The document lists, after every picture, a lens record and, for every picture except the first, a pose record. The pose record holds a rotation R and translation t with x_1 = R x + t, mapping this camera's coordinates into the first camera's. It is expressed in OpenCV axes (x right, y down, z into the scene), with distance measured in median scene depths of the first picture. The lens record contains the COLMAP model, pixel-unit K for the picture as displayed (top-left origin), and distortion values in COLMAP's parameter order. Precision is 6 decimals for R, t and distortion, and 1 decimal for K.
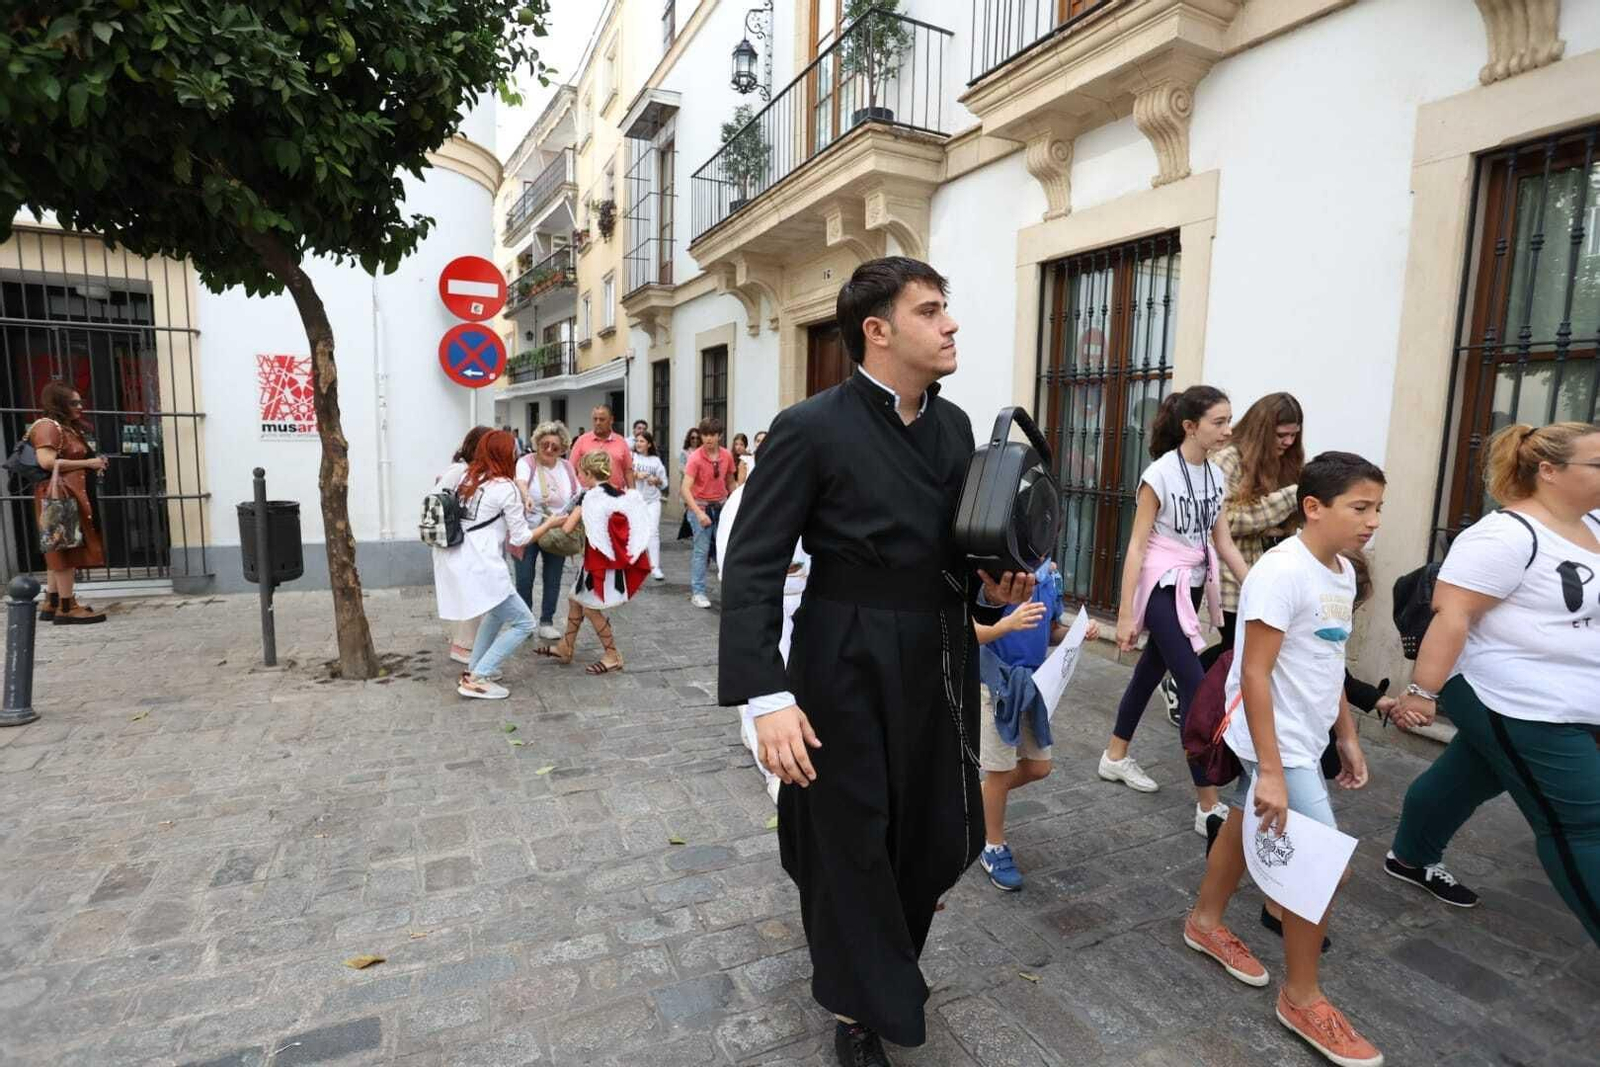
lens RADIAL K [[780.6, 0, 800.0], [0, 780.6, 533.5], [0, 0, 1]] dist [-0.076334, 0.031153]
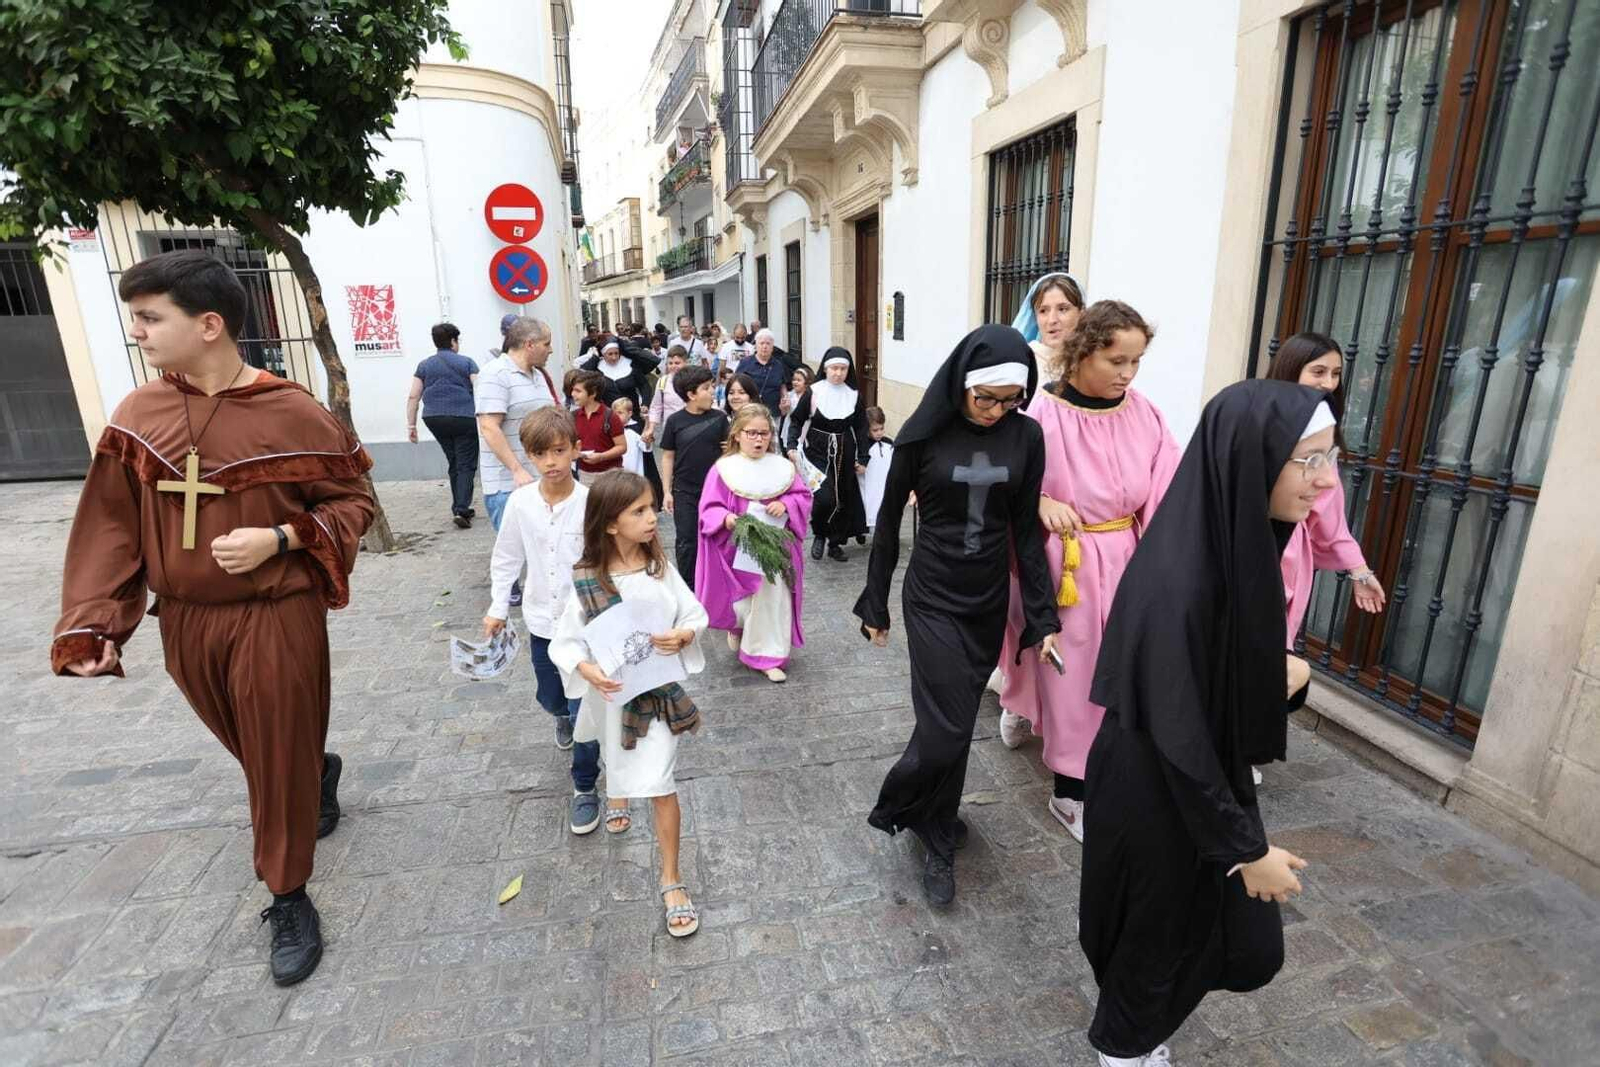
lens RADIAL K [[777.6, 0, 800.9], [0, 777.6, 533.9], [0, 0, 1]] dist [-0.065195, 0.024928]
pose [[0.970038, 0.030287, -0.241060, 0.290795], [0.005243, 0.989359, 0.145402, -0.016588], [0.242898, -0.142309, 0.959556, -0.044324]]
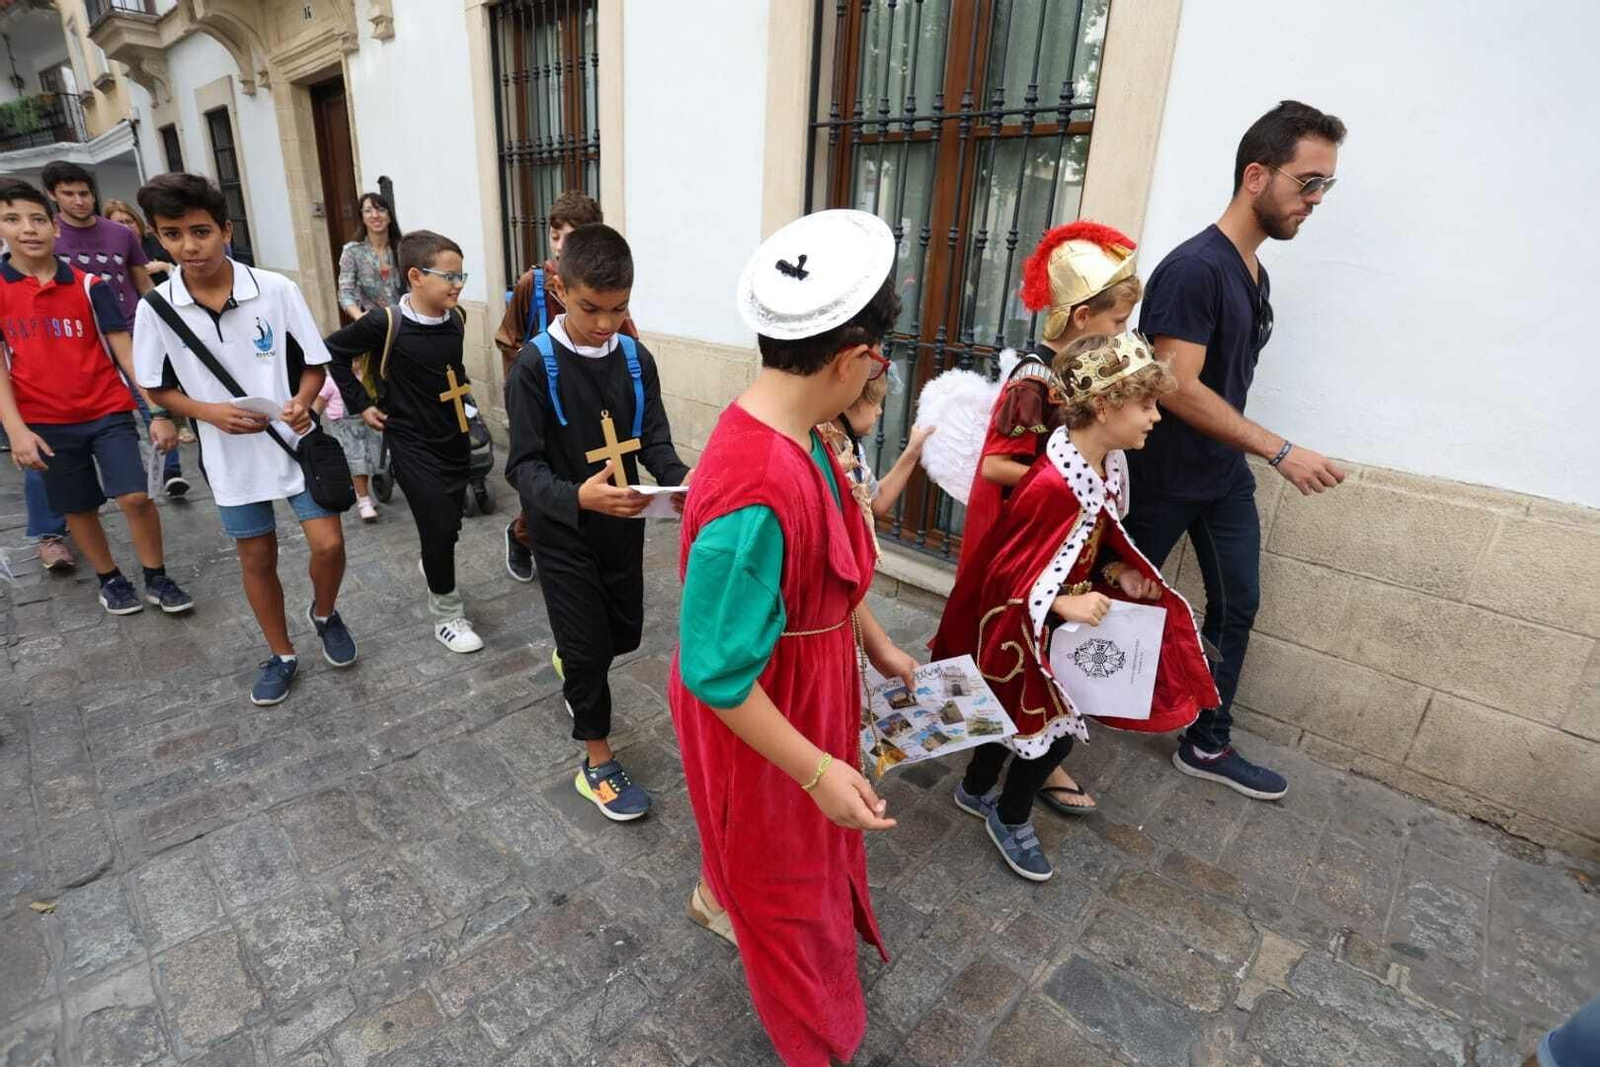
lens RADIAL K [[775.1, 0, 796.7], [0, 775.1, 532.9], [0, 0, 1]] dist [-0.061513, 0.022023]
pose [[0.934655, -0.100746, 0.340983, 0.257035], [0.016607, 0.970340, 0.241174, 0.006227], [-0.355167, -0.219752, 0.908606, 0.024791]]
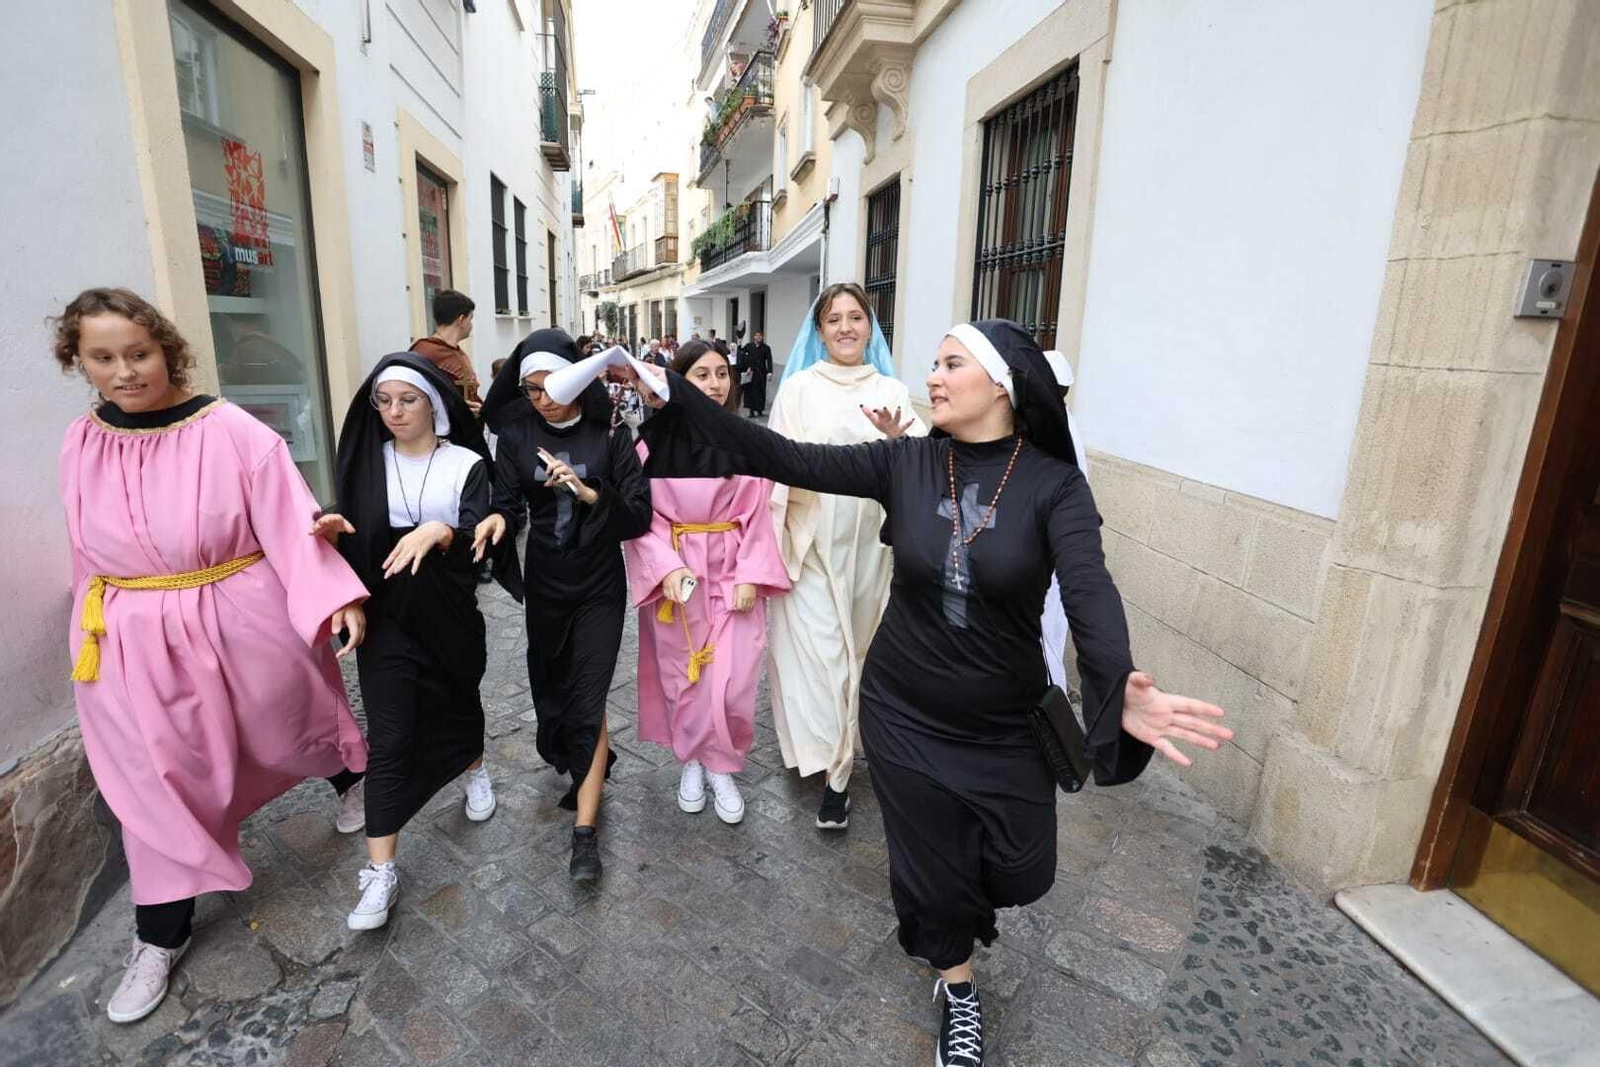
lens RADIAL K [[777.6, 0, 800.9], [0, 777.6, 533.9], [0, 0, 1]] dist [-0.065195, 0.024928]
pose [[0.955440, 0.077360, -0.284868, -0.174611], [-0.043099, 0.991266, 0.124640, -0.153121], [0.292022, -0.106809, 0.950429, 1.168509]]
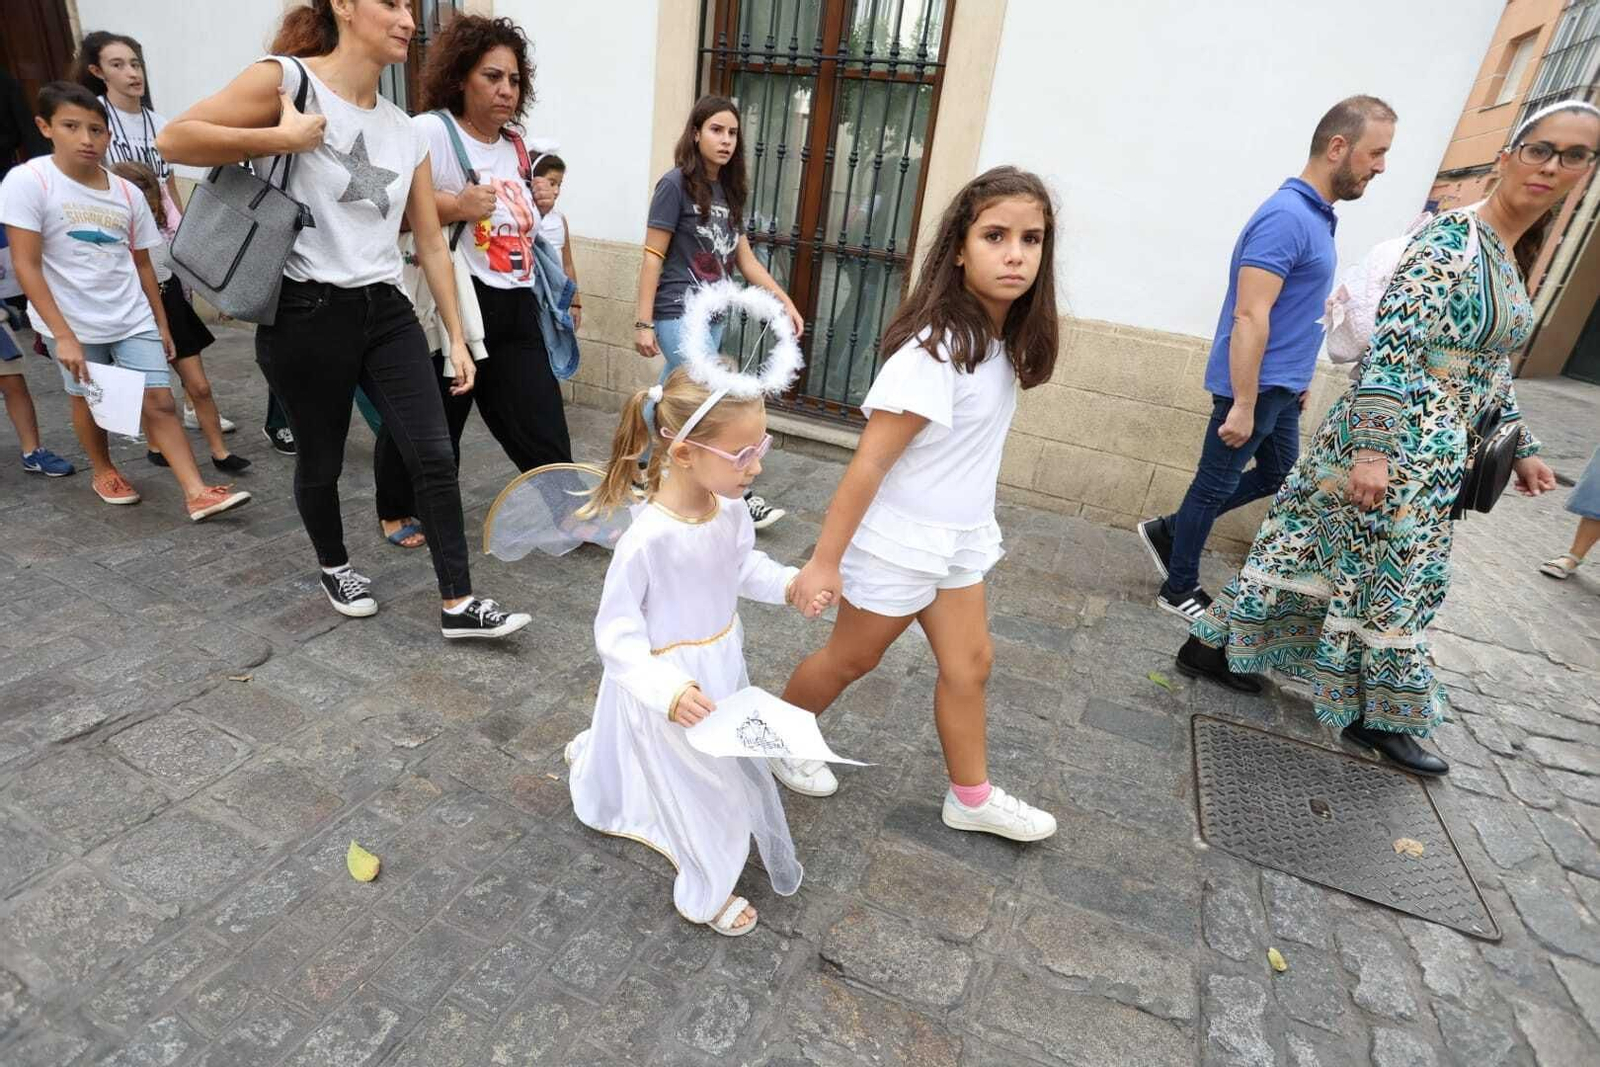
lens RADIAL K [[777.6, 0, 800.9], [0, 777.6, 533.9], [0, 0, 1]] dist [-0.065195, 0.024928]
pose [[0.759171, -0.199250, 0.619644, 0.089320], [-0.014857, 0.946441, 0.322536, 0.030184], [-0.650722, -0.254066, 0.715550, -0.028141]]
